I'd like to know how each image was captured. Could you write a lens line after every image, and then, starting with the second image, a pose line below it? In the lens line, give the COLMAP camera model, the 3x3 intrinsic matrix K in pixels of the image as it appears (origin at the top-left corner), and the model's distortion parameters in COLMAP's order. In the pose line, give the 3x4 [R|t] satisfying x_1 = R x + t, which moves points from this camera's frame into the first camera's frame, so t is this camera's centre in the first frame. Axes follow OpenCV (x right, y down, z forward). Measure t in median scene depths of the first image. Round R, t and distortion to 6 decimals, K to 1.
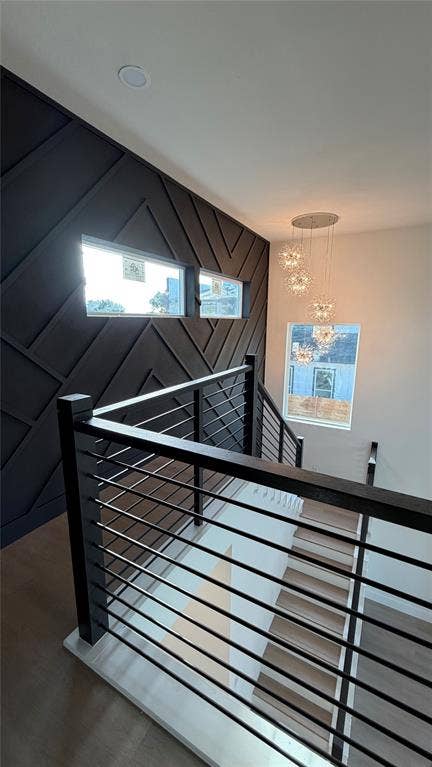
lens RADIAL K [[306.6, 0, 216.2], [0, 306.6, 382.3], [0, 0, 1]] dist [-0.012002, -0.000052]
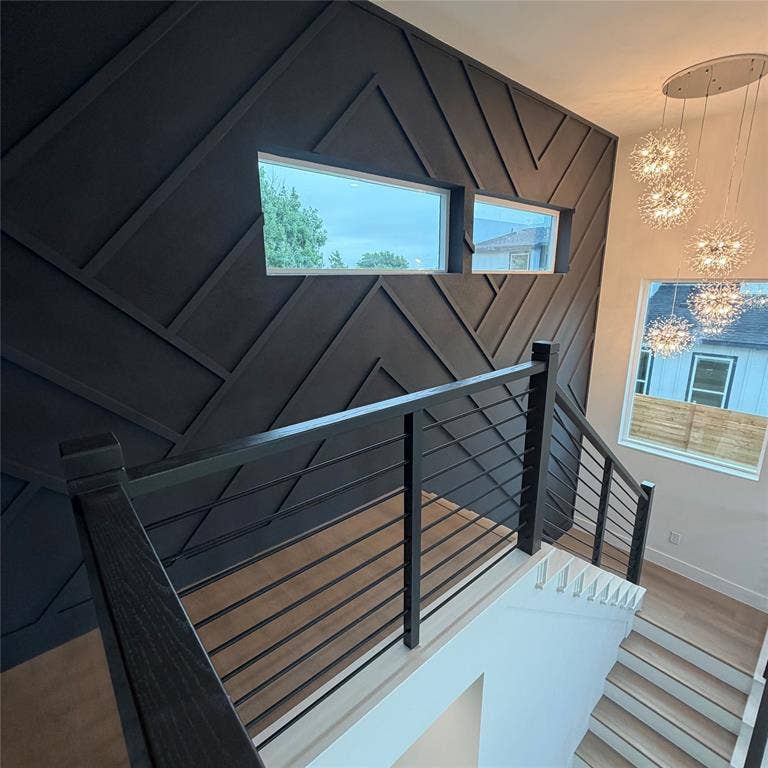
lens RADIAL K [[409.8, 0, 383.2], [0, 409.8, 383.8], [0, 0, 1]] dist [-0.007075, 0.001004]
pose [[0.941789, 0.065876, -0.329687, 0.058116], [-0.047723, 0.996880, 0.062864, -0.032479], [0.332800, -0.043471, 0.941995, 0.151270]]
